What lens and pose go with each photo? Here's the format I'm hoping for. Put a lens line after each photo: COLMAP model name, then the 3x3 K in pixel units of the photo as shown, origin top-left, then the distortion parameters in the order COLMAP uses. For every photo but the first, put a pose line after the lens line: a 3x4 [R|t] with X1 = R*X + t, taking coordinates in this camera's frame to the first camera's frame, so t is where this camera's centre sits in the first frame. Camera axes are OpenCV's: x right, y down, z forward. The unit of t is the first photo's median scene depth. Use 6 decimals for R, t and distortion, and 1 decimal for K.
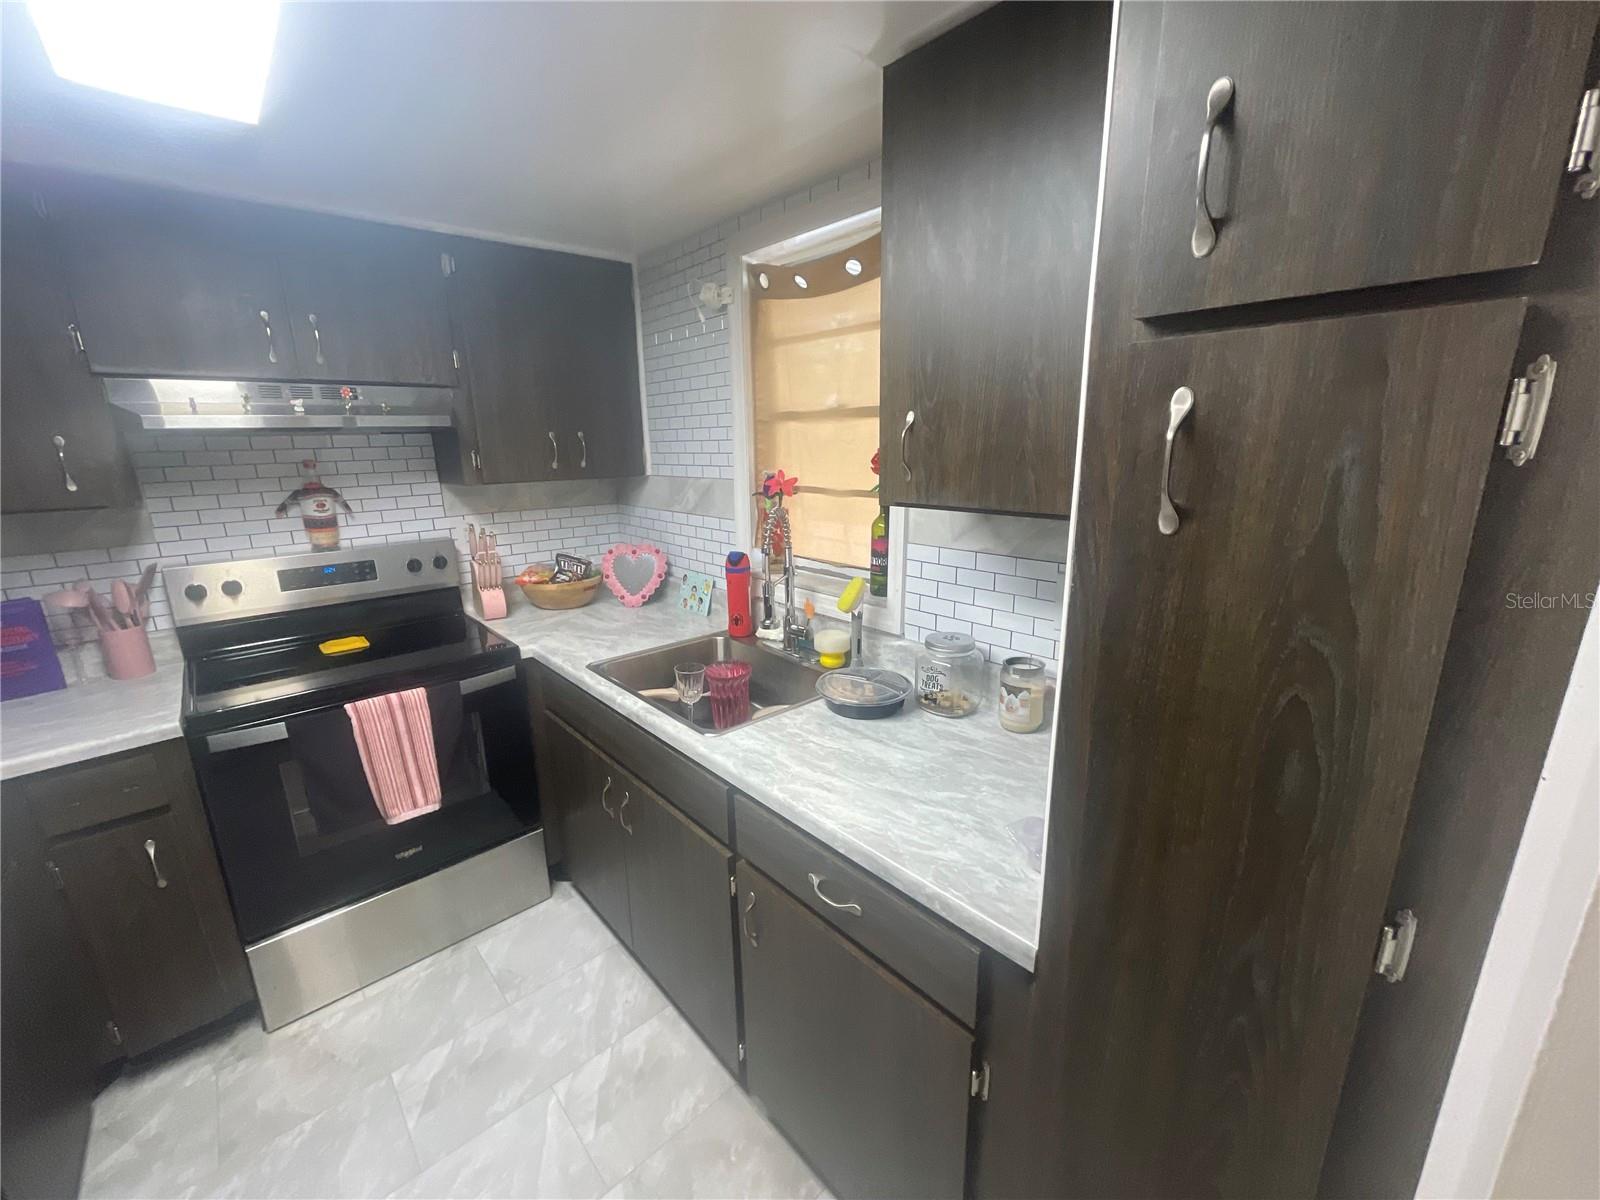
lens RADIAL K [[640.8, 0, 800.0], [0, 640.8, 600.0], [0, 0, 1]] dist [-0.002963, 0.000068]
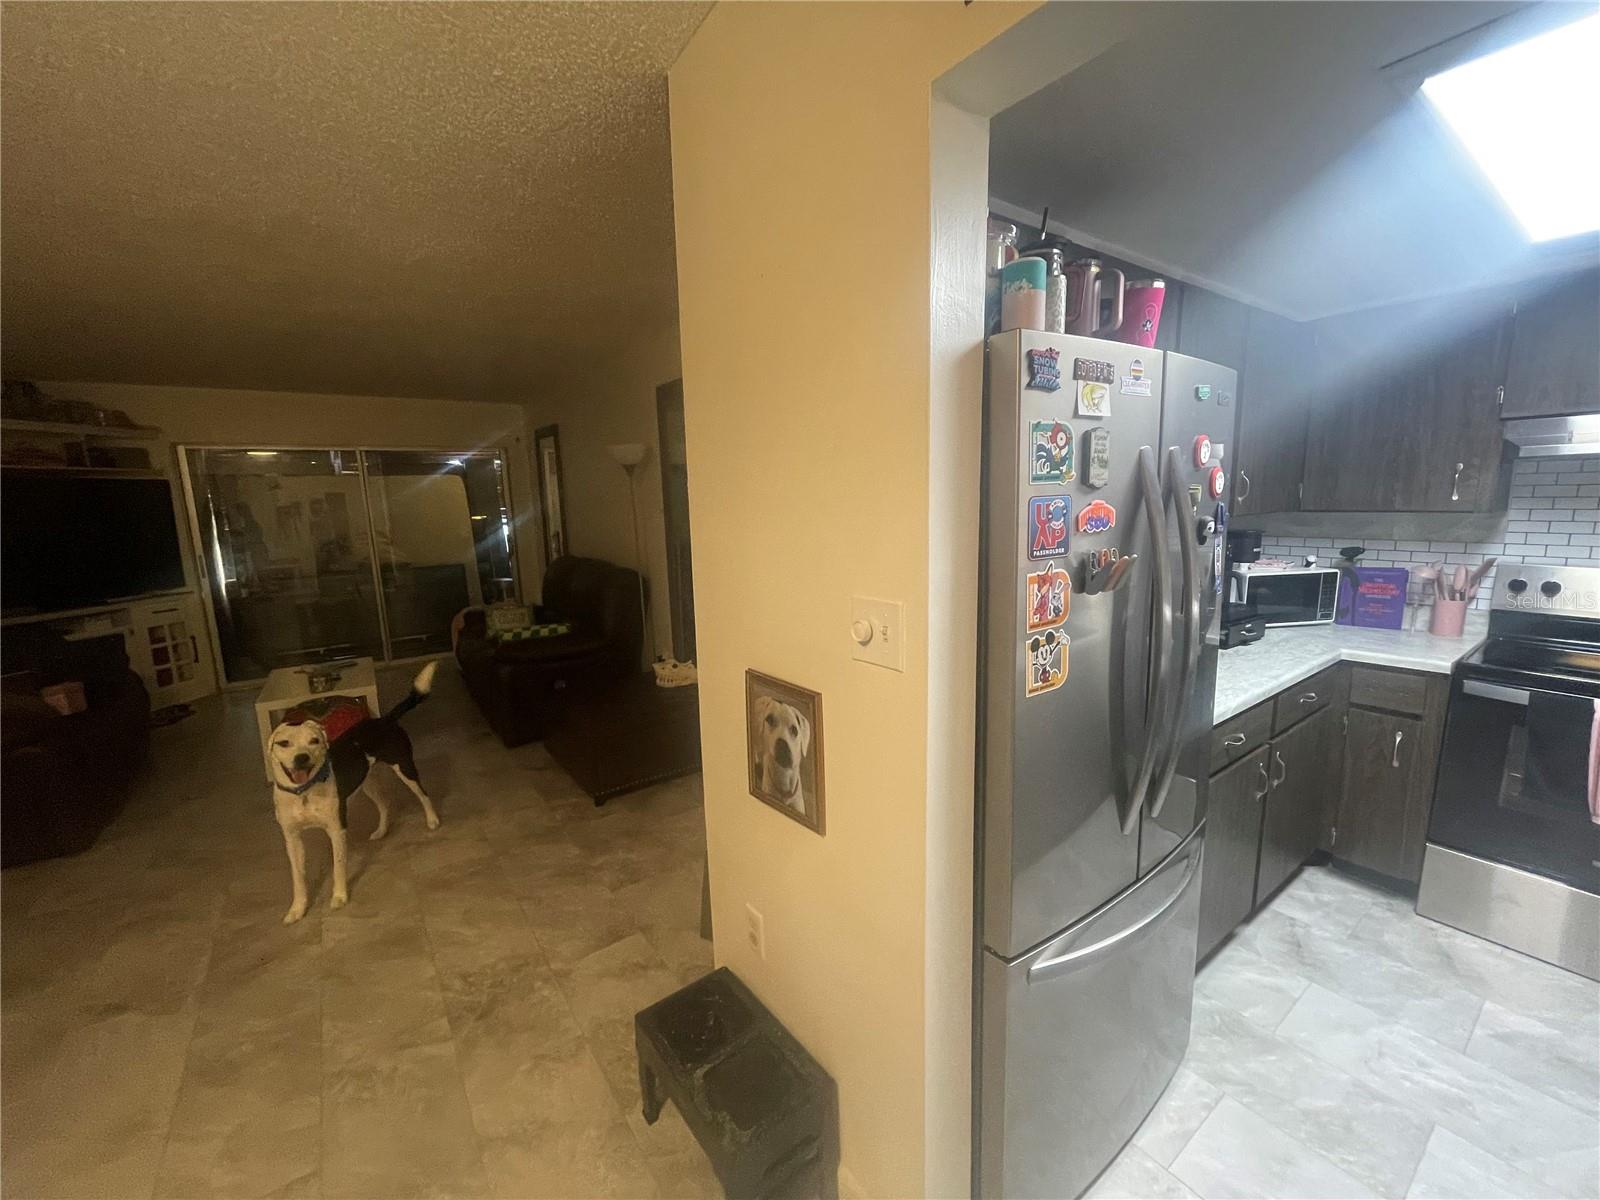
lens RADIAL K [[640.8, 0, 800.0], [0, 640.8, 600.0], [0, 0, 1]] dist [-0.002963, 0.000068]
pose [[-0.113580, 0.180939, -0.976914, 0.384864], [-0.220393, 0.954191, 0.202354, 0.063026], [0.968776, 0.238289, -0.068499, -0.233054]]
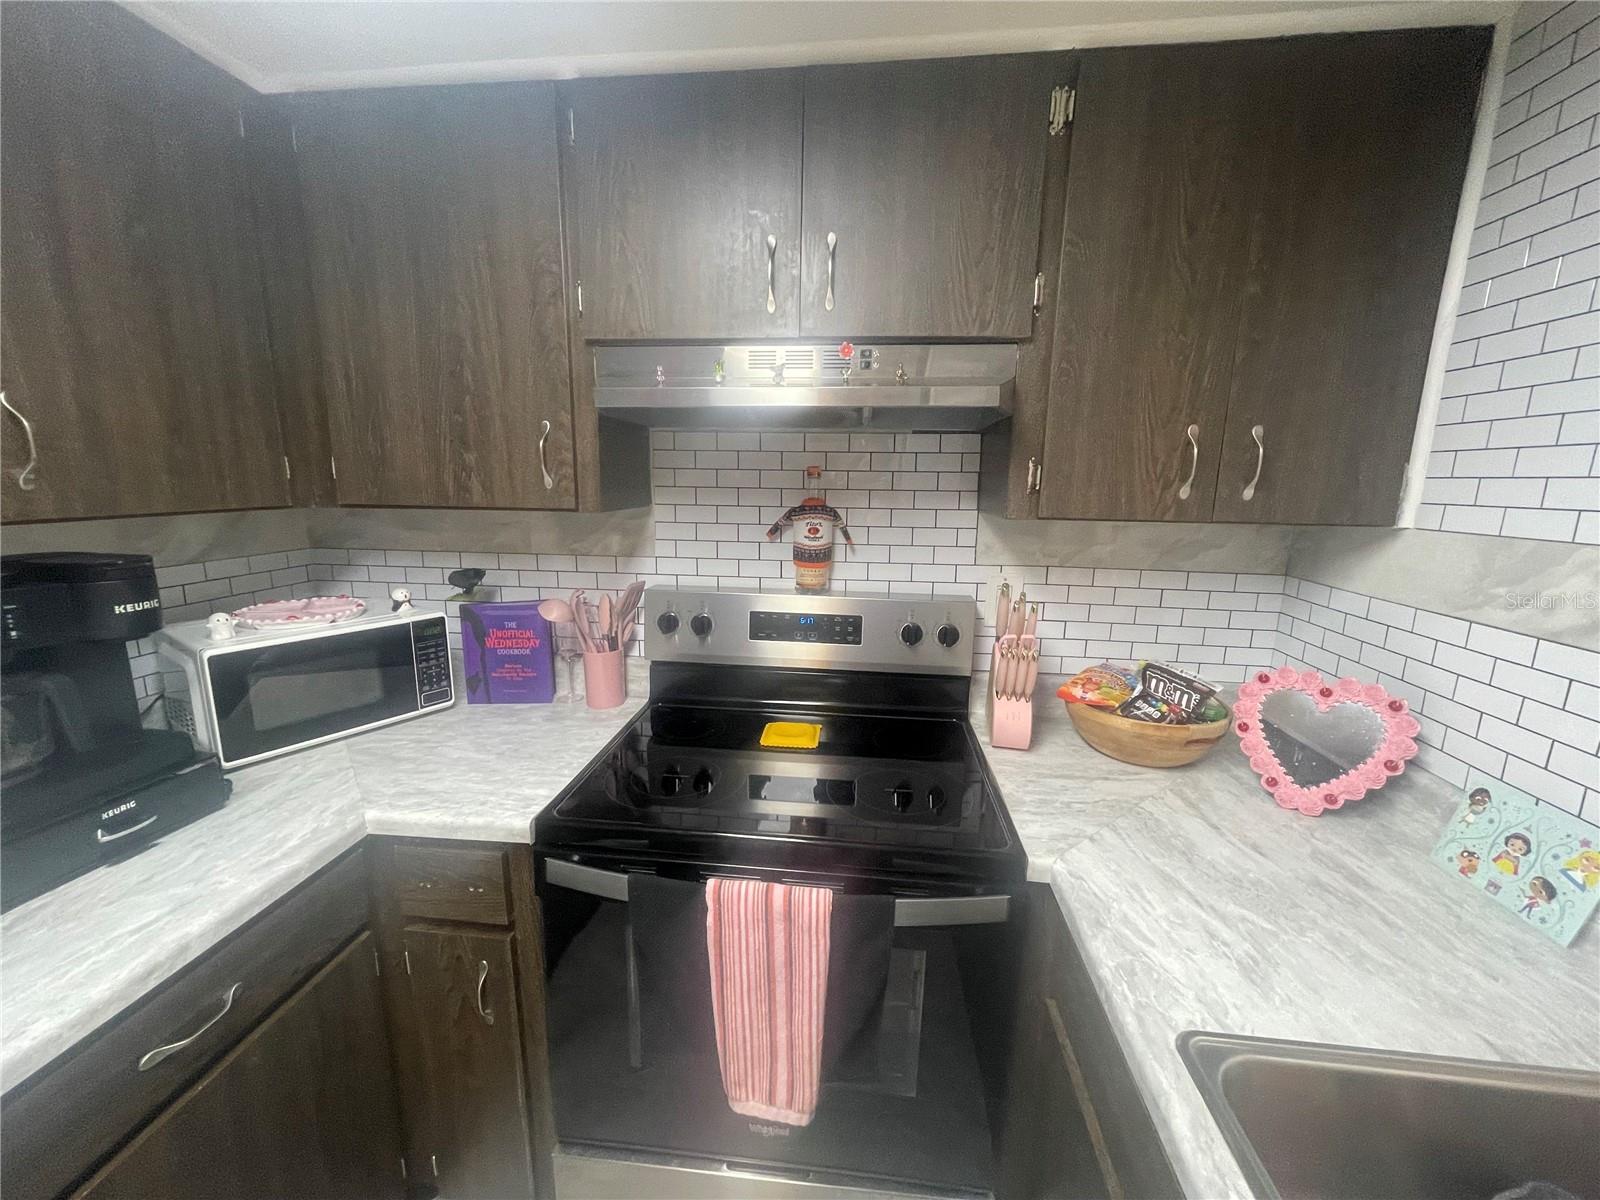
lens RADIAL K [[640.8, 0, 800.0], [0, 640.8, 600.0], [0, 0, 1]] dist [-0.002963, 0.000068]
pose [[0.660679, 0.168362, -0.731544, -0.222193], [-0.209781, 0.977107, 0.035417, -0.092196], [0.720760, 0.130065, 0.680873, 0.502675]]
